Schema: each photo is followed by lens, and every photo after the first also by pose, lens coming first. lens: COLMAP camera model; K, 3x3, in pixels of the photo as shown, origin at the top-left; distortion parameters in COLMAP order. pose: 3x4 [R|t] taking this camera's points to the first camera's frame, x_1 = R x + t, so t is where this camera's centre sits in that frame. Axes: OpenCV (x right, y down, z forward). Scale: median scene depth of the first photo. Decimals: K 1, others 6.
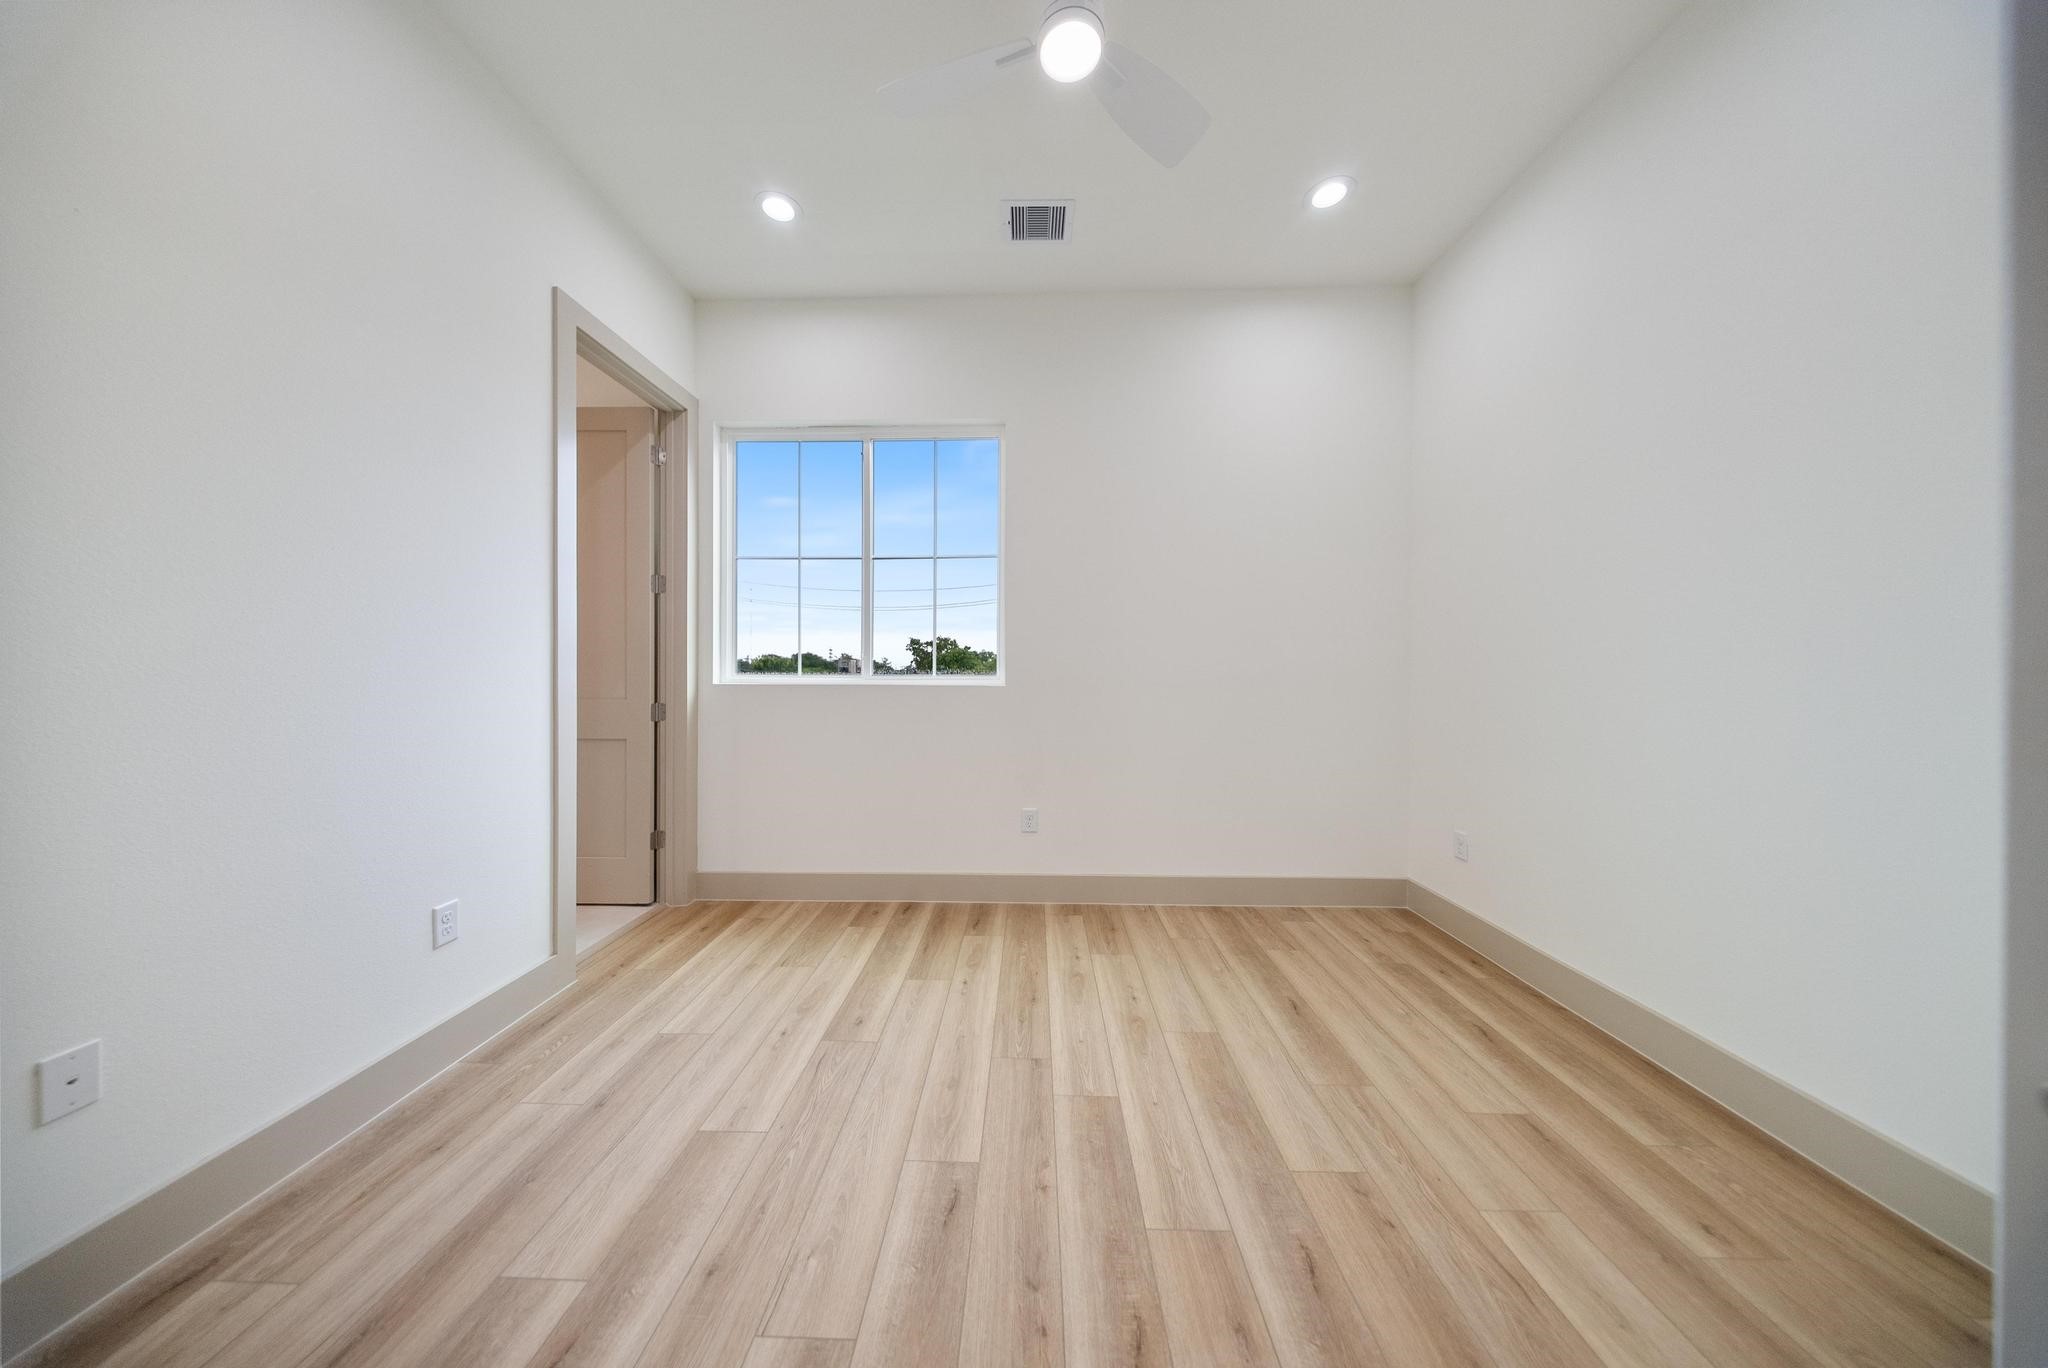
lens RADIAL K [[614.5, 0, 1009.2], [0, 614.5, 668.8], [0, 0, 1]] dist [0.000994, -0.001087]
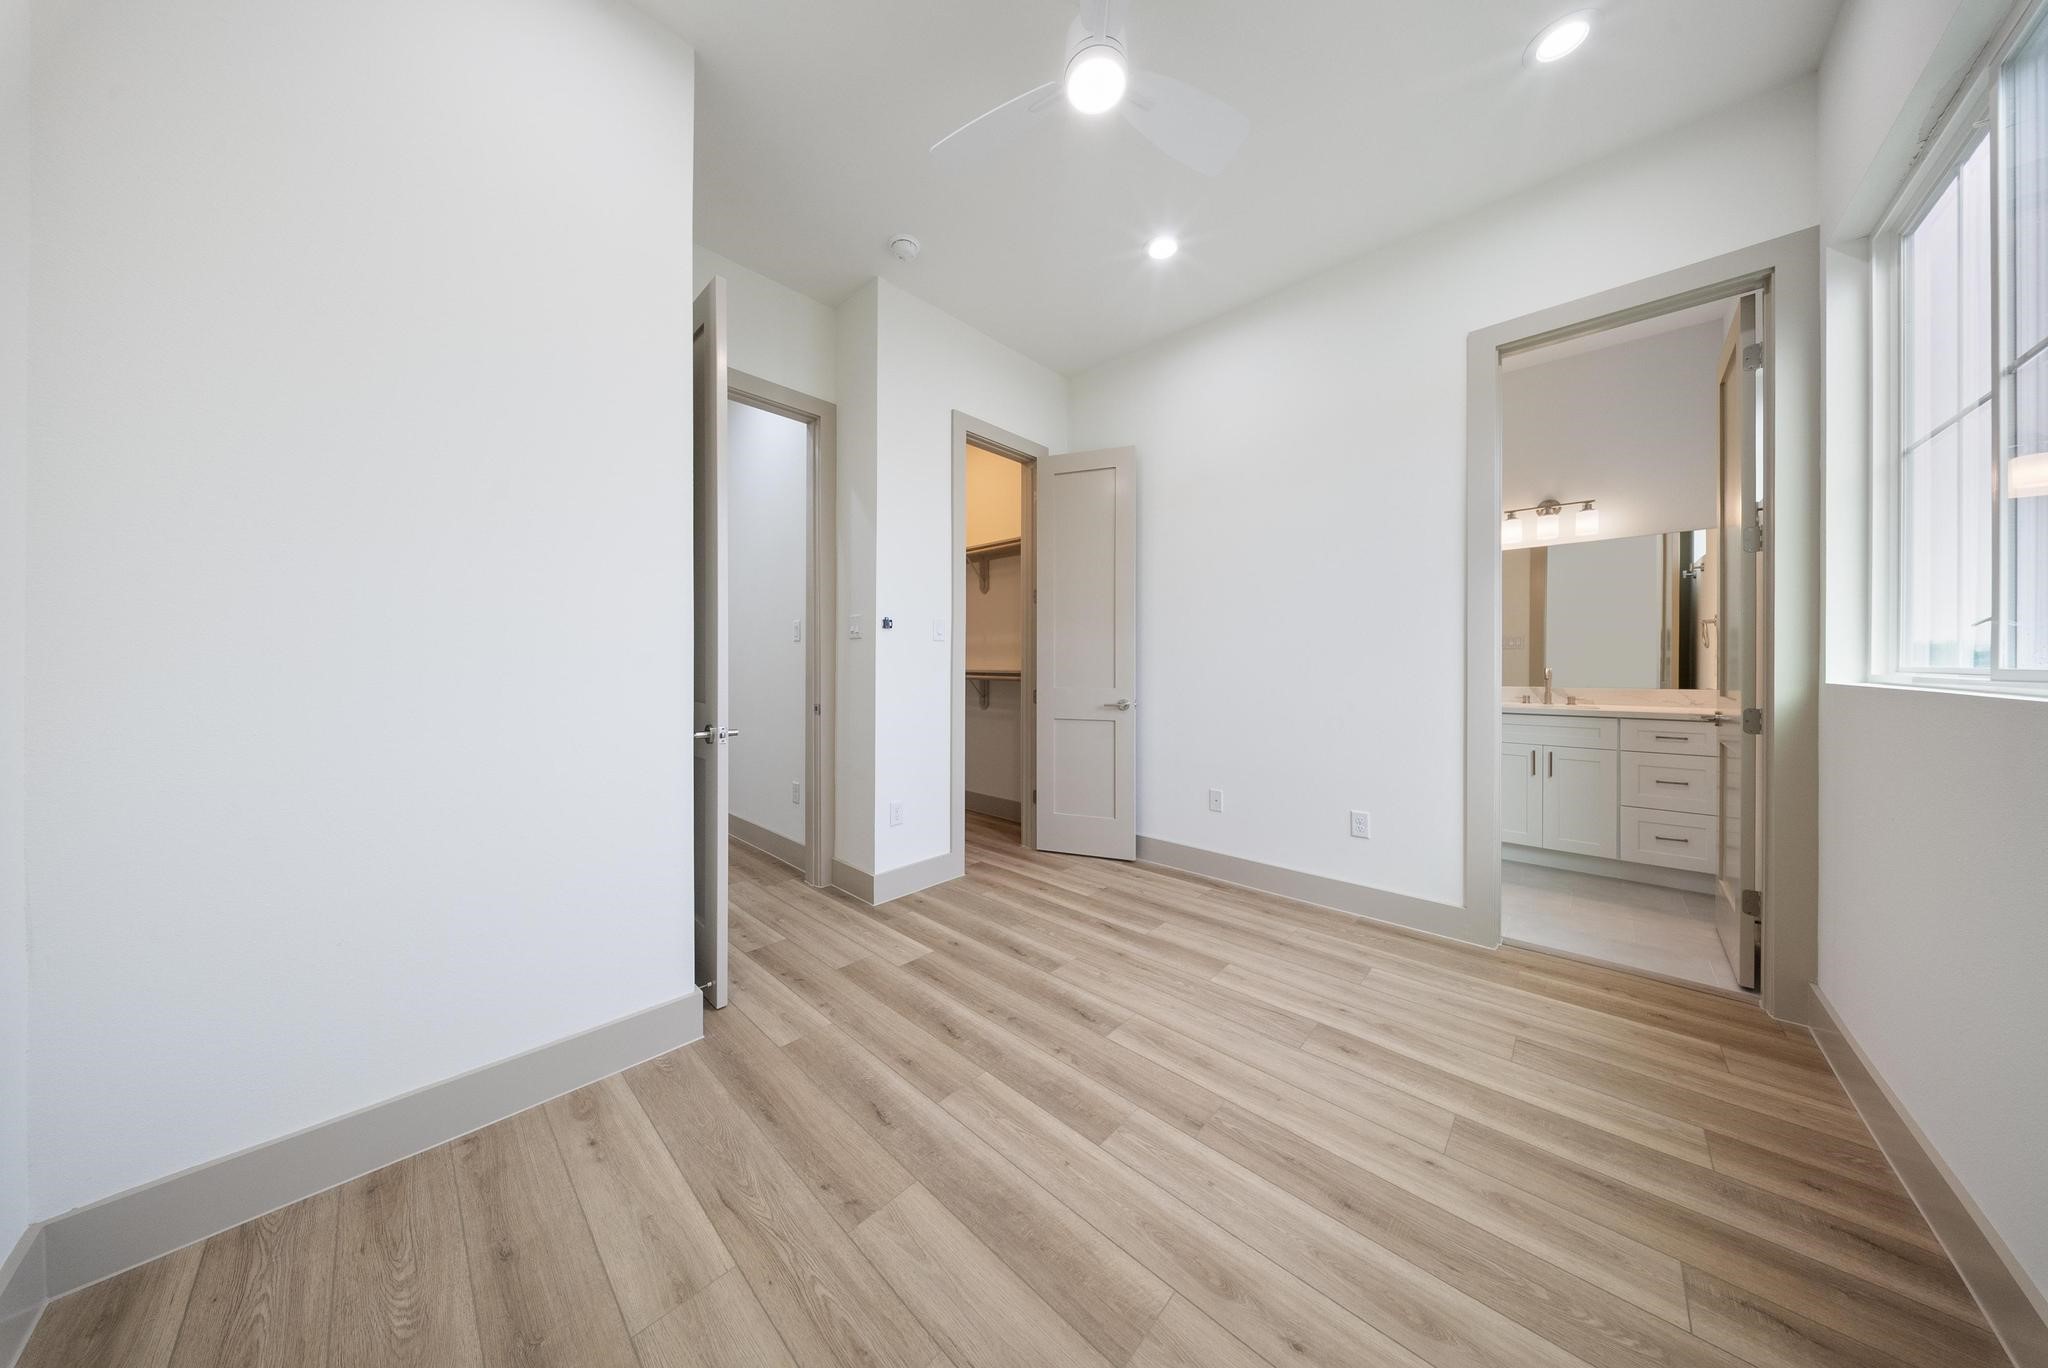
lens RADIAL K [[614.5, 0, 1024.9], [0, 614.5, 677.8], [0, 0, 1]] dist [0.000994, -0.001087]
pose [[-0.658647, 0.012751, -0.752344, 0.878915], [0.003020, 0.999893, 0.014304, 0.010113], [0.752446, 0.007149, -0.658615, 1.453968]]
